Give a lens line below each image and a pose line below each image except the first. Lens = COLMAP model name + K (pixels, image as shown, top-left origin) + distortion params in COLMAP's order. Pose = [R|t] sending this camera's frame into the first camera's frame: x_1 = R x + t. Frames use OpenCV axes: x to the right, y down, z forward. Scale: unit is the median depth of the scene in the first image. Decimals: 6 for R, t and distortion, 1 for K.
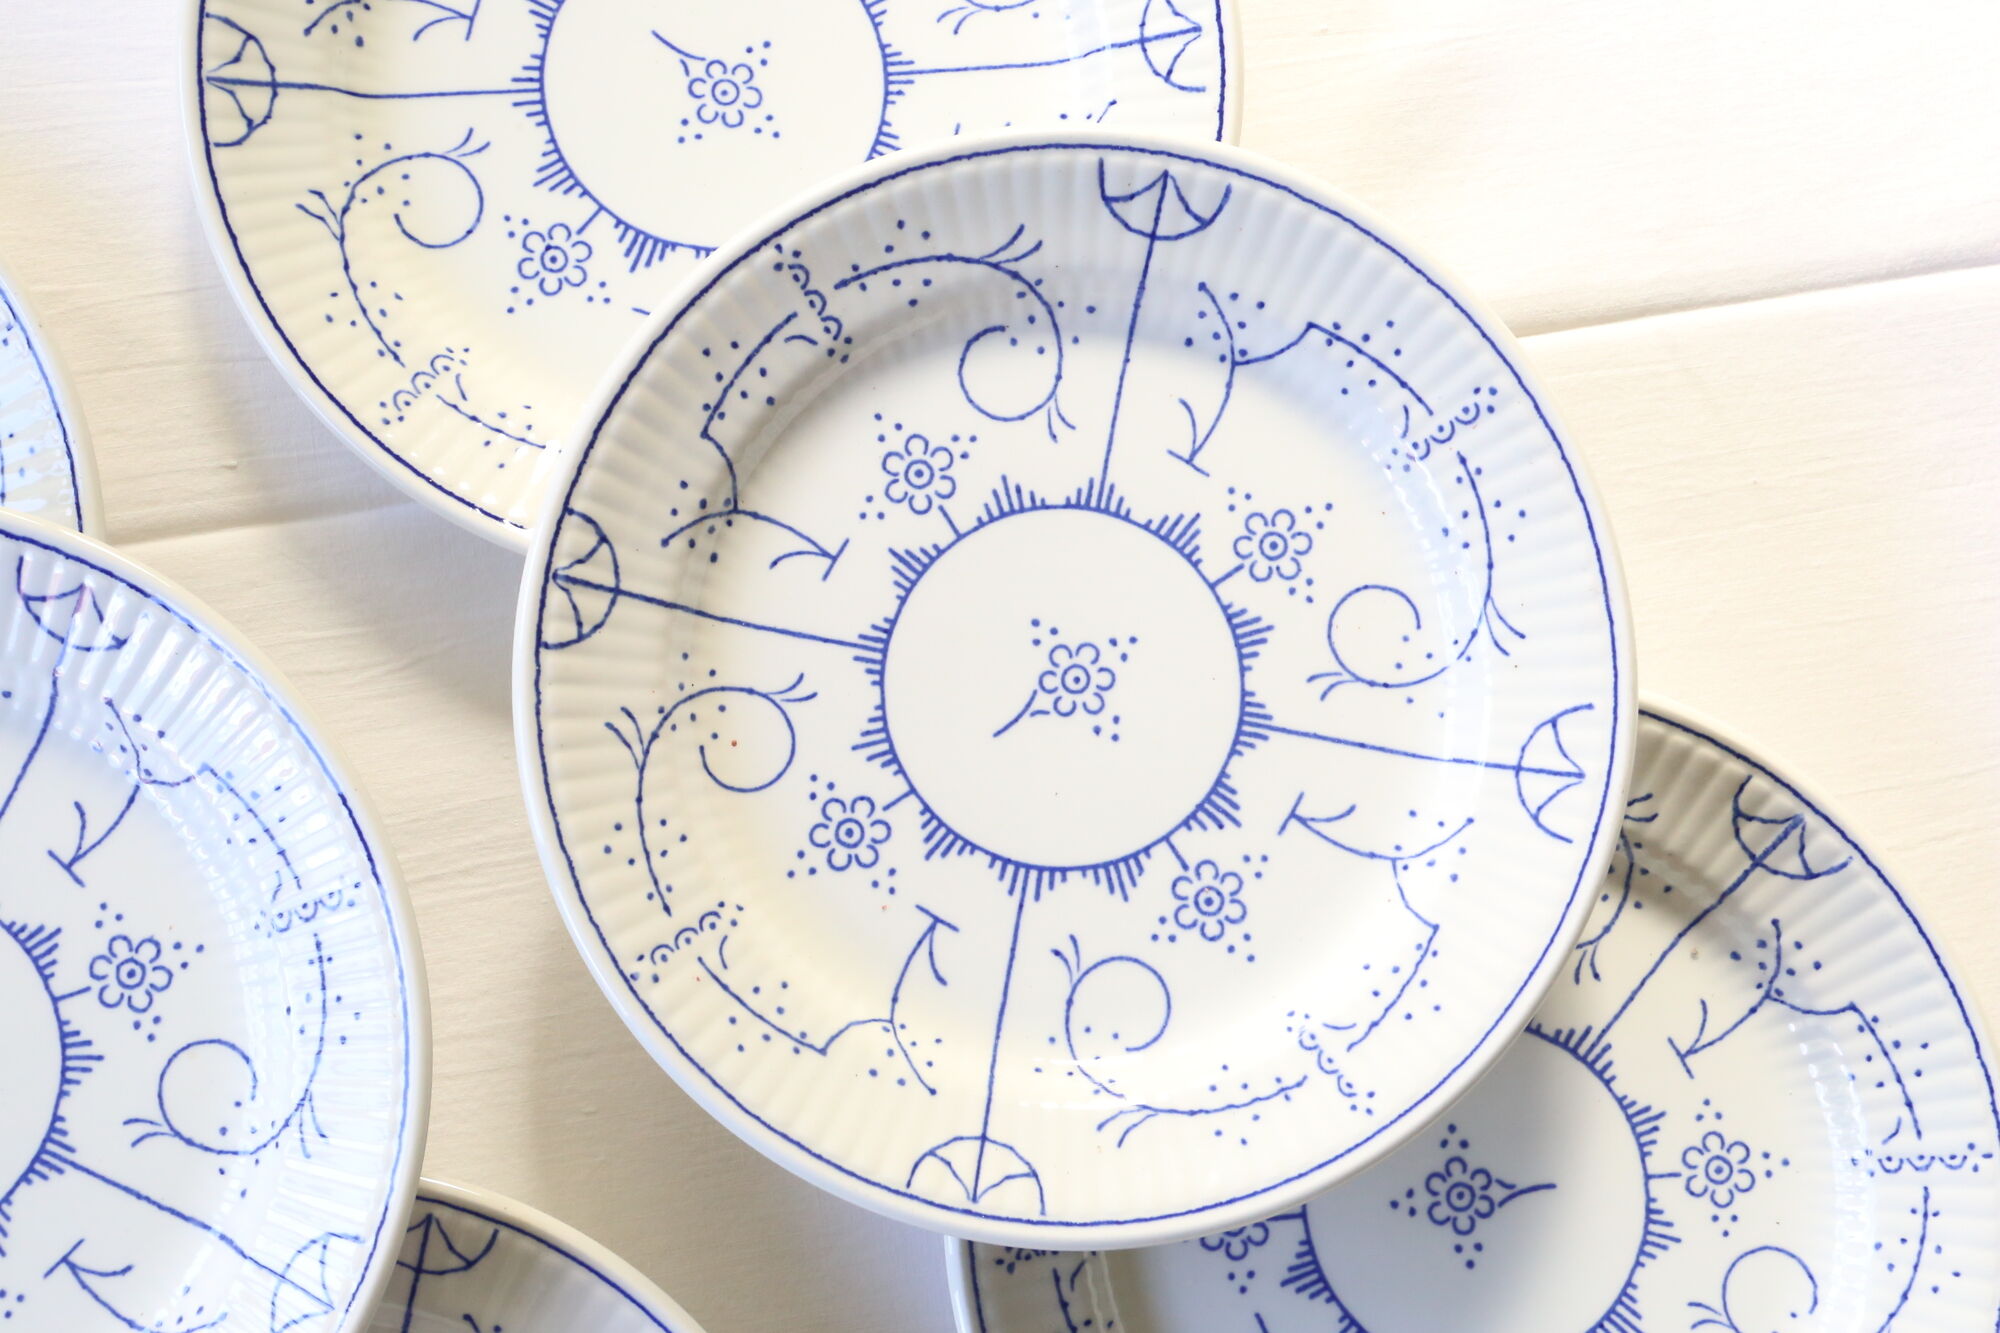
lens RADIAL K [[2709.5, 0, 1001.2], [0, 2709.5, 667.4], [0, 0, 1]] dist [0.034149, 0.000000]
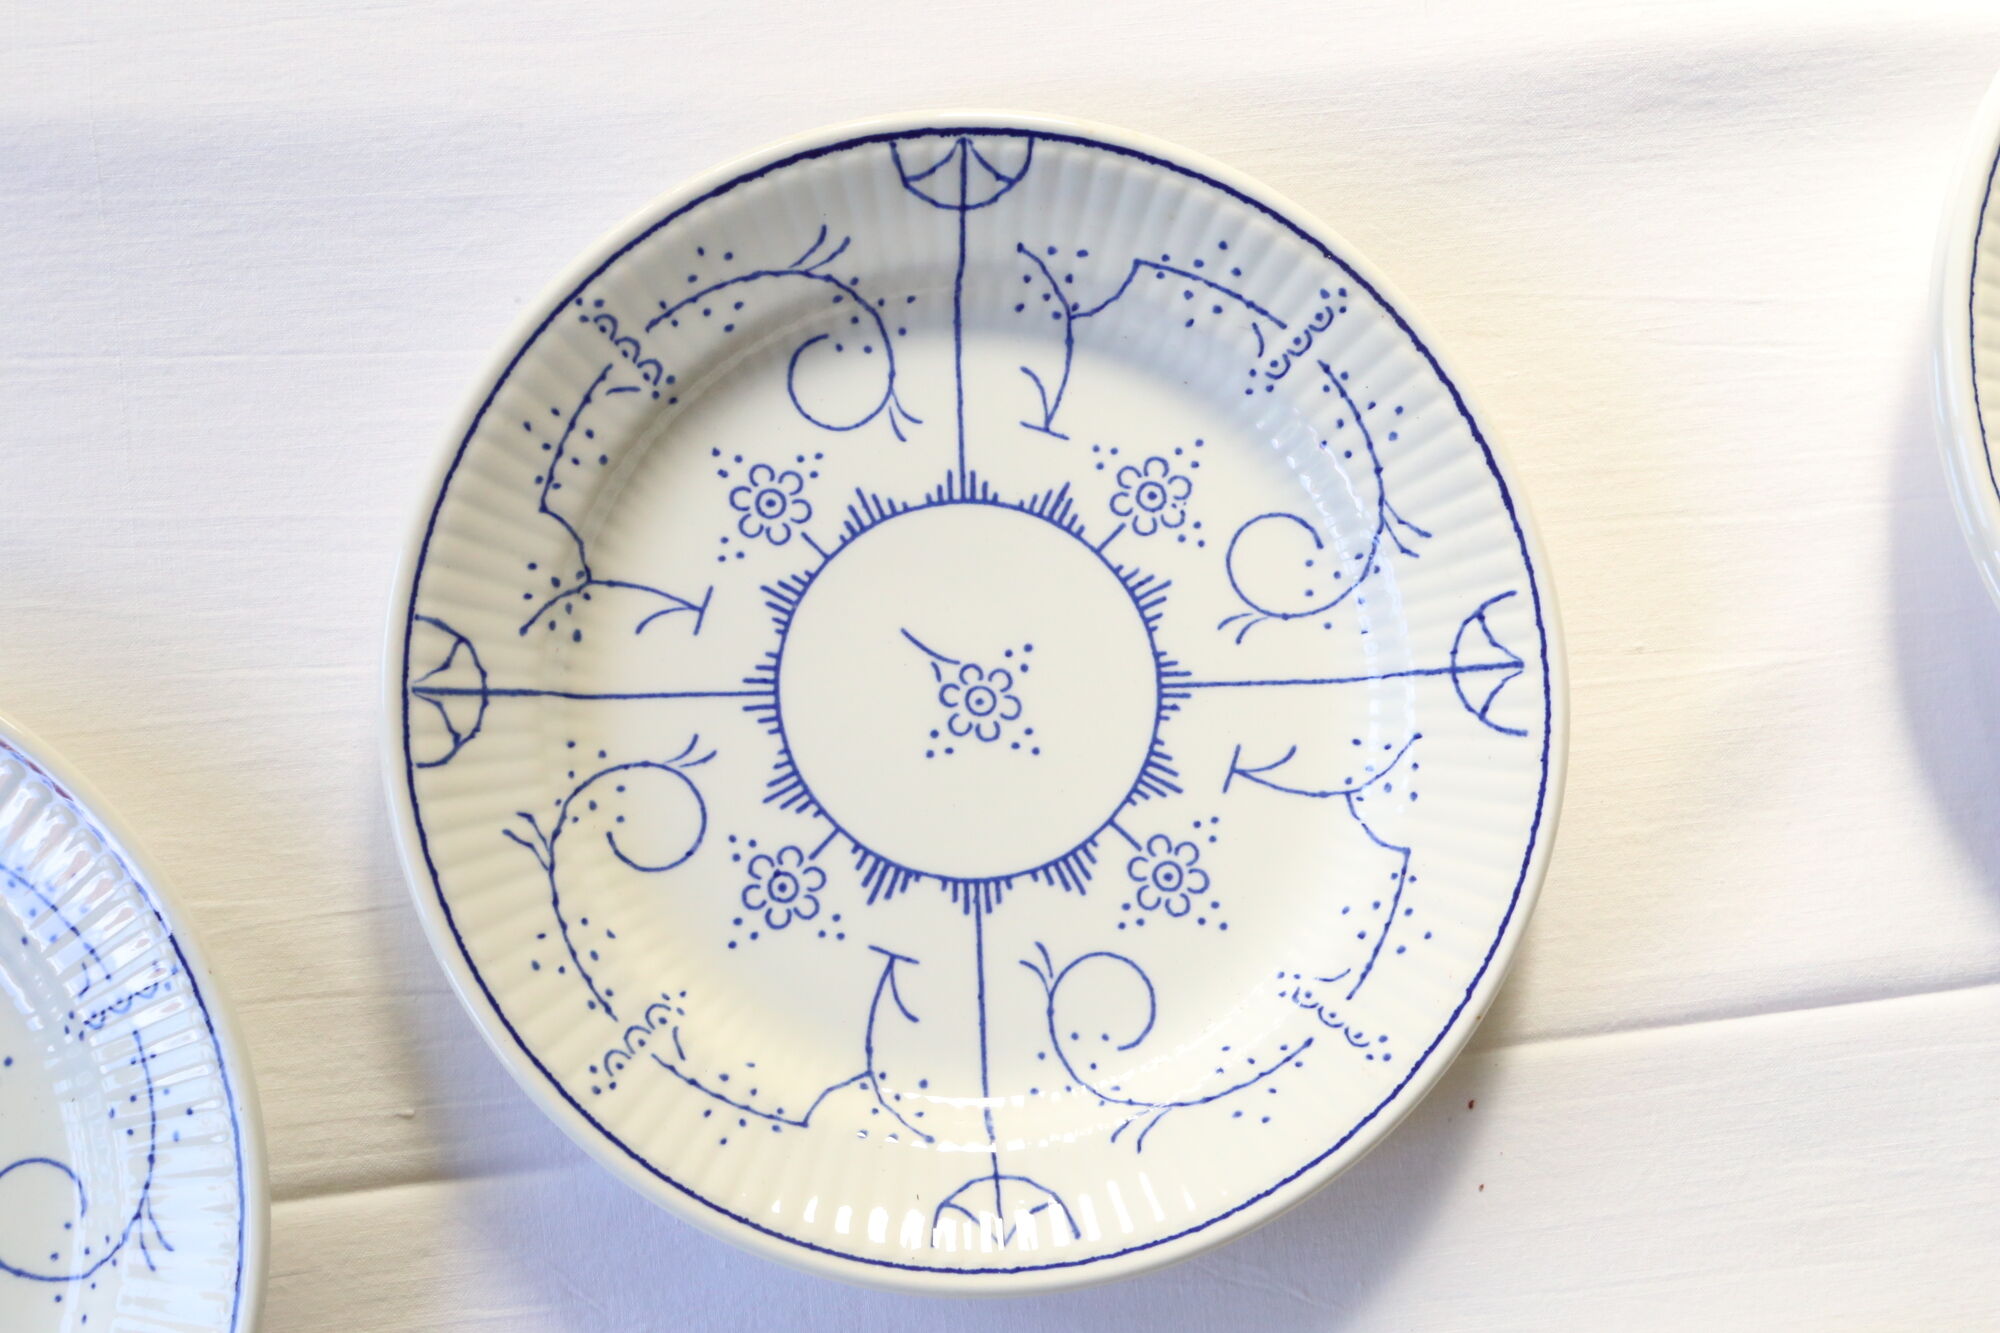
lens RADIAL K [[2709.5, 0, 994.2], [0, 2709.5, 667.7], [0, 0, 1]] dist [0.034149, 0.000000]
pose [[0.998842, 0.042480, 0.022565, -0.121637], [-0.041226, 0.997721, -0.053414, -0.181332], [-0.024783, 0.052422, 0.998317, 0.114530]]
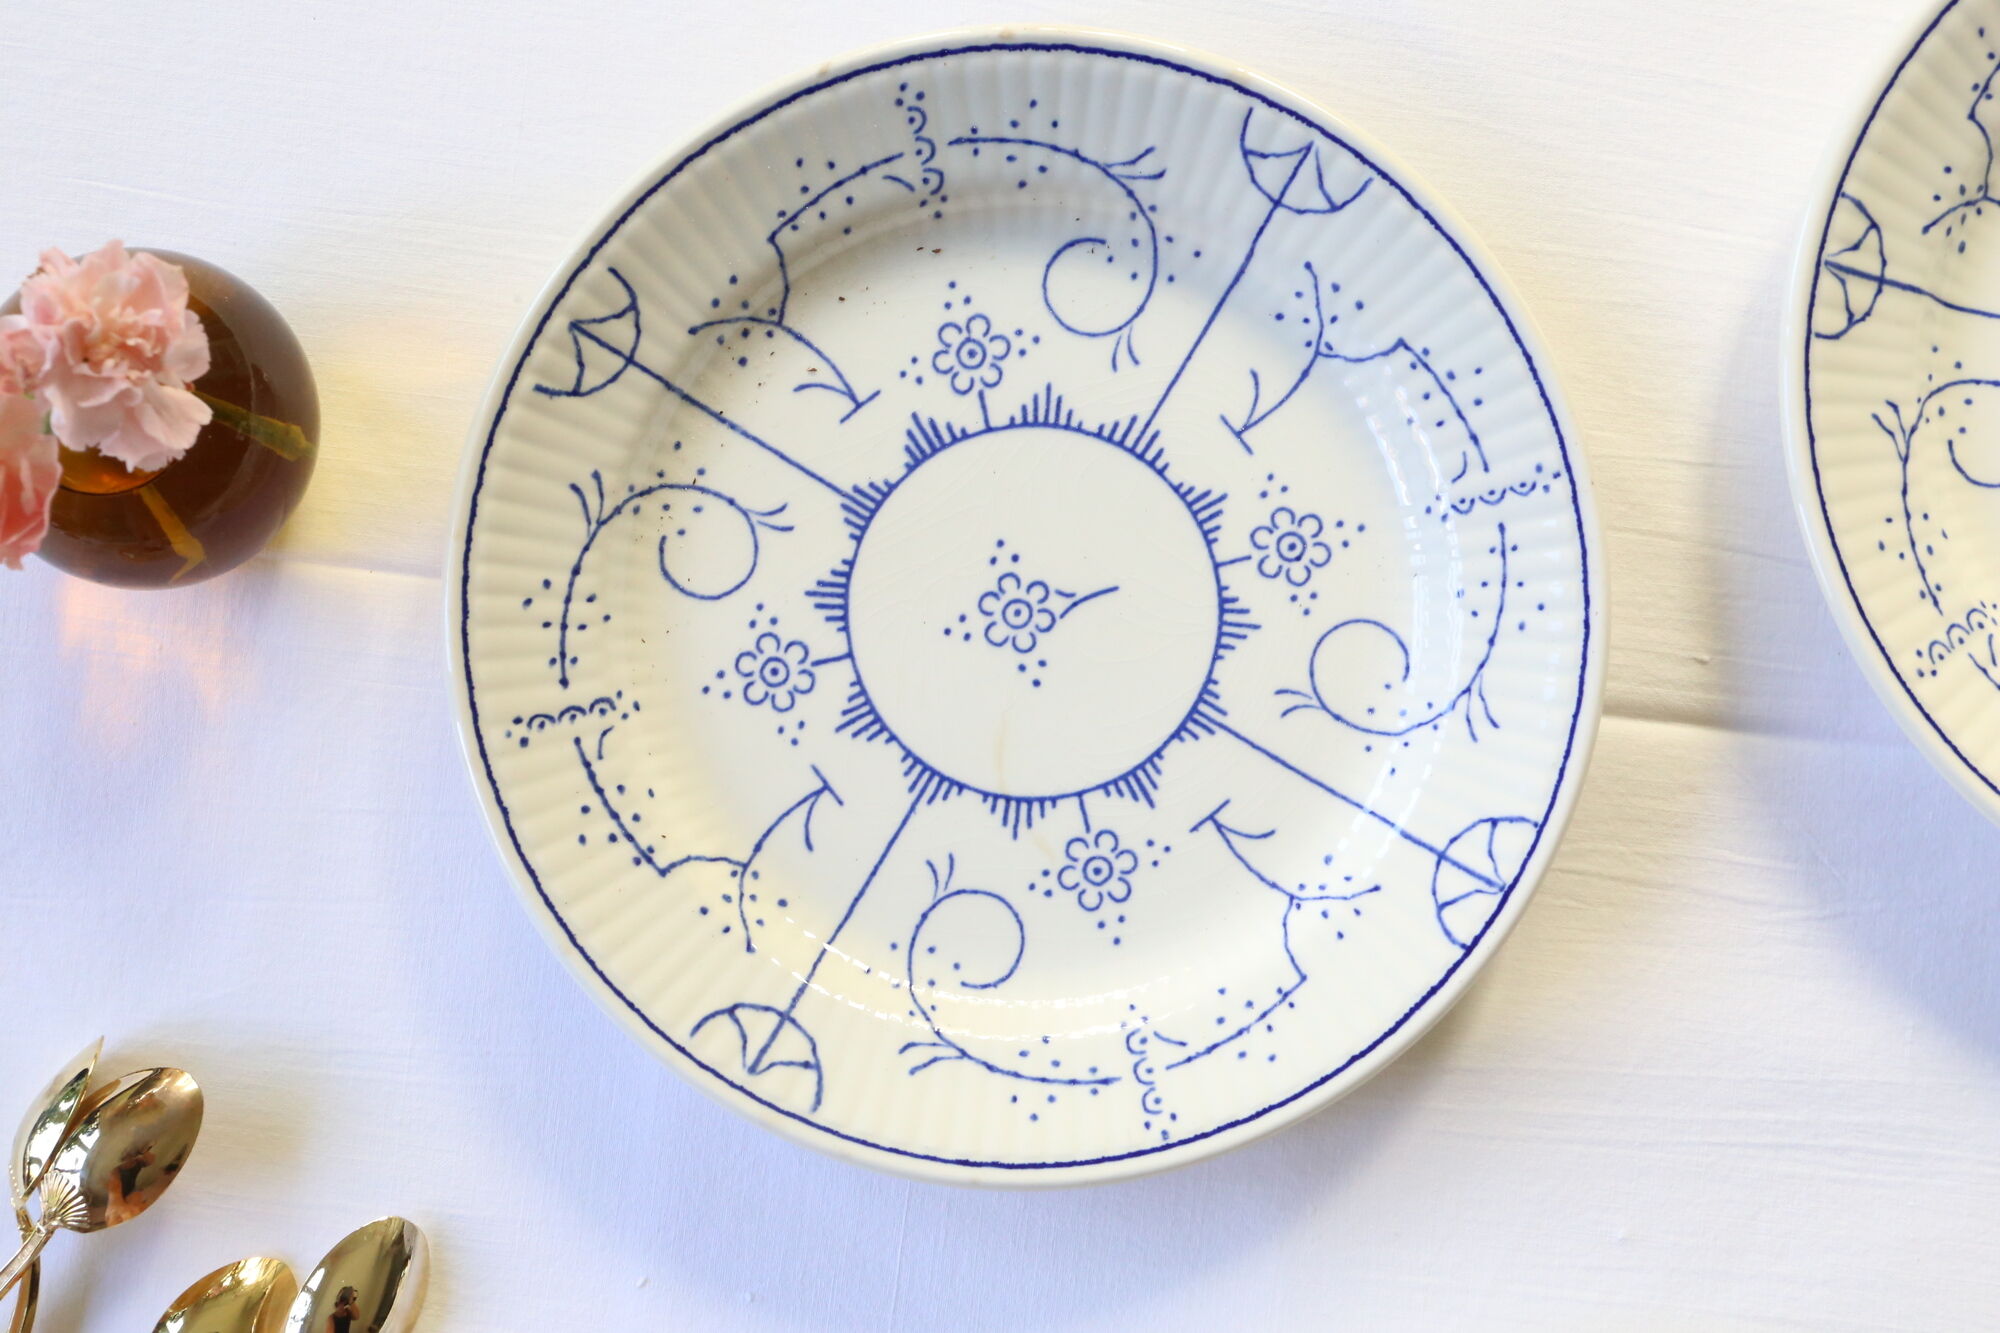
lens RADIAL K [[2709.5, 0, 1004.7], [0, 2709.5, 678.4], [0, 0, 1]] dist [0.034149, 0.000000]
pose [[0.958472, 0.262857, -0.110626, -0.412837], [-0.258313, 0.964560, 0.053835, -0.057249], [0.120856, -0.023023, 0.992403, 0.048744]]
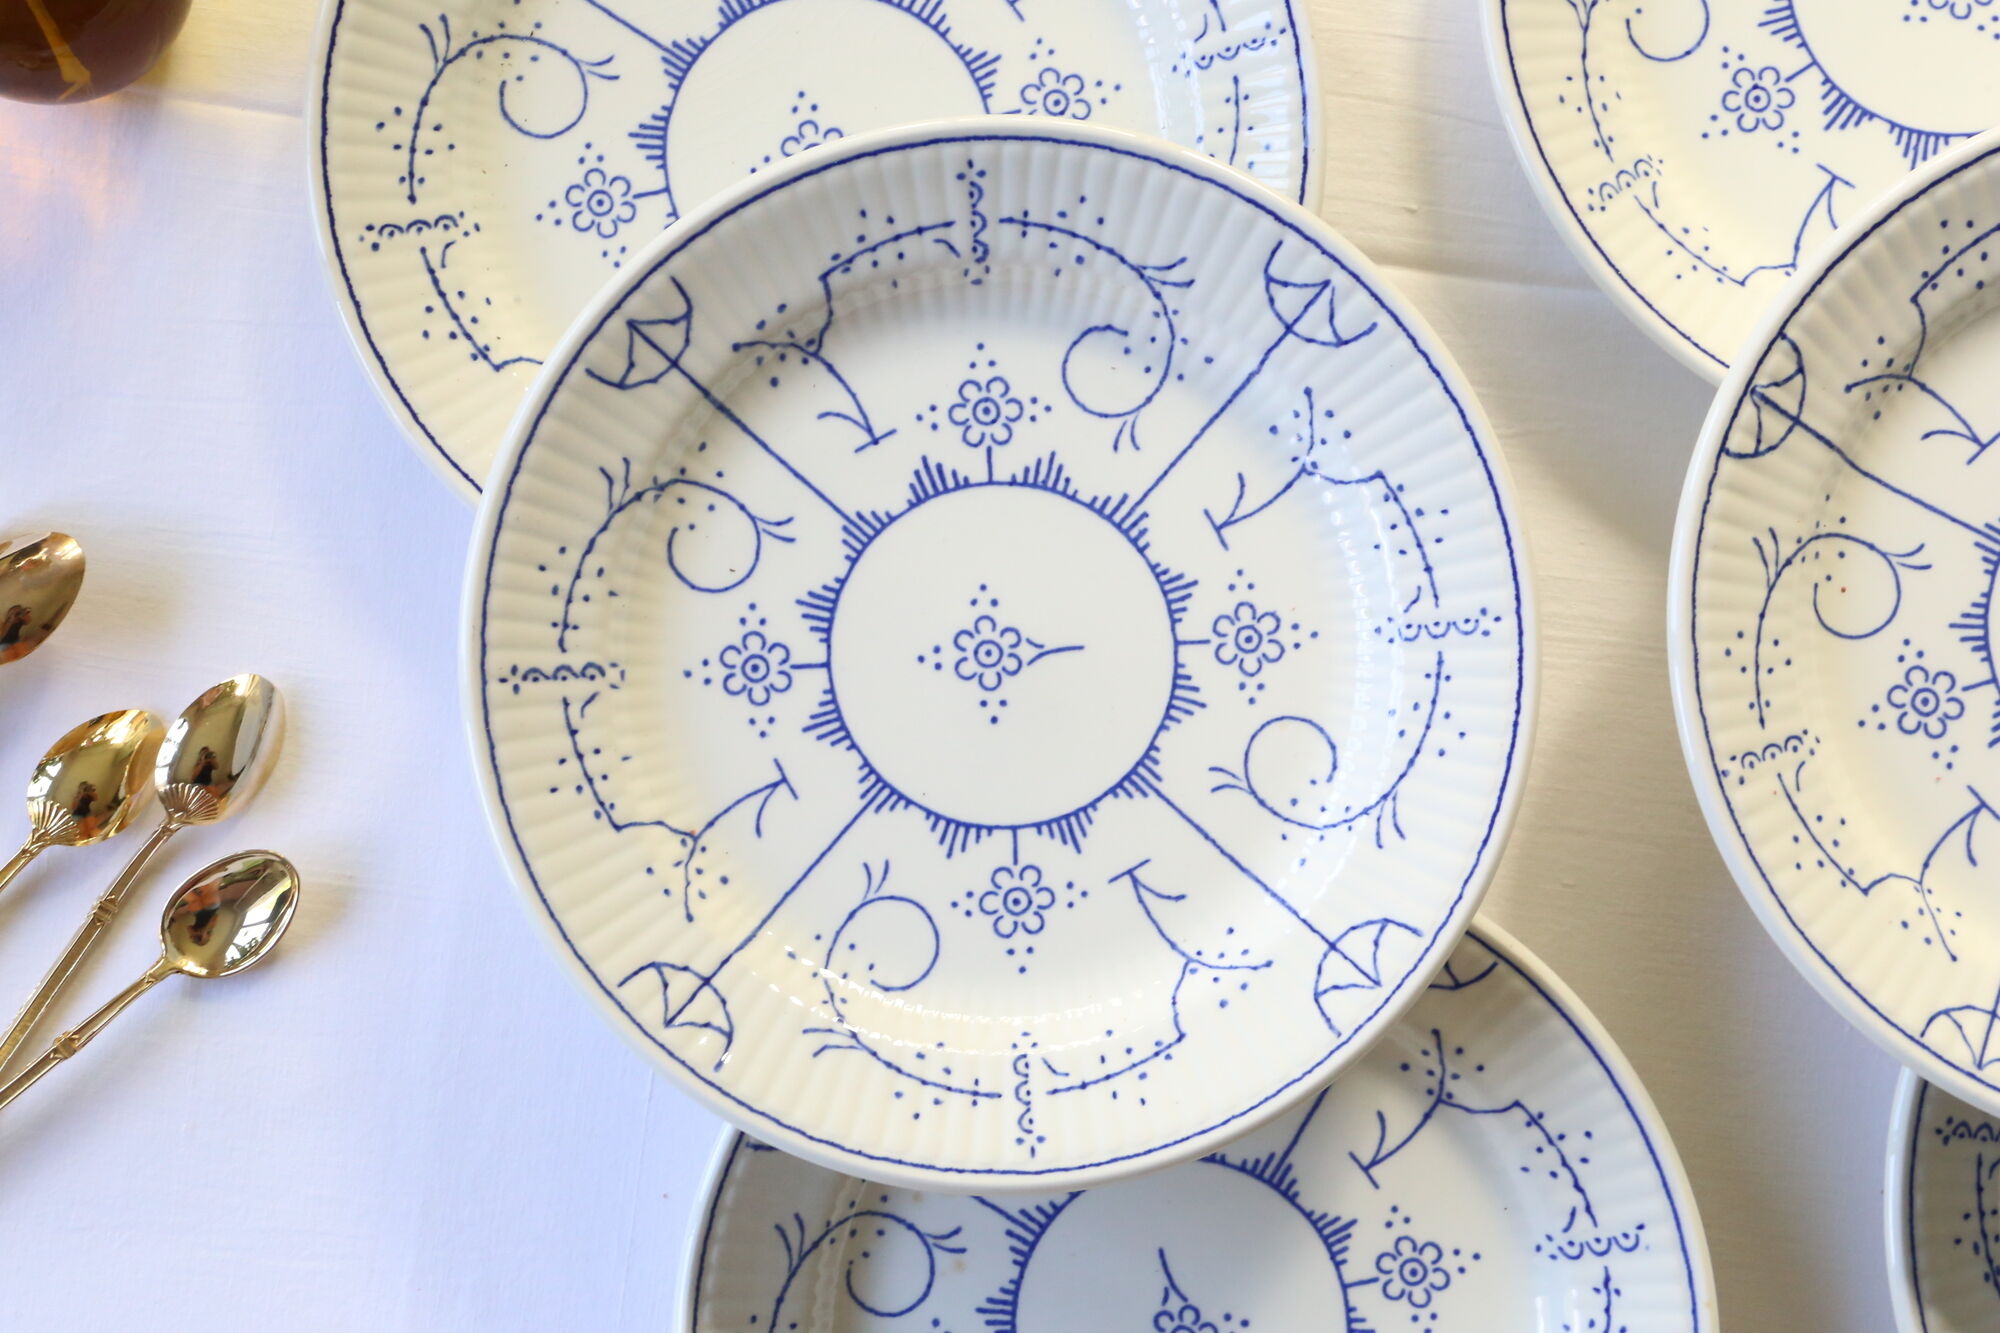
lens RADIAL K [[2709.5, 0, 991.8], [0, 2709.5, 664.4], [0, 0, 1]] dist [0.034149, 0.000000]
pose [[0.956579, 0.280090, -0.080657, -0.308803], [-0.276714, 0.959620, 0.050591, 0.090254], [0.091570, -0.026075, 0.995457, -0.082618]]
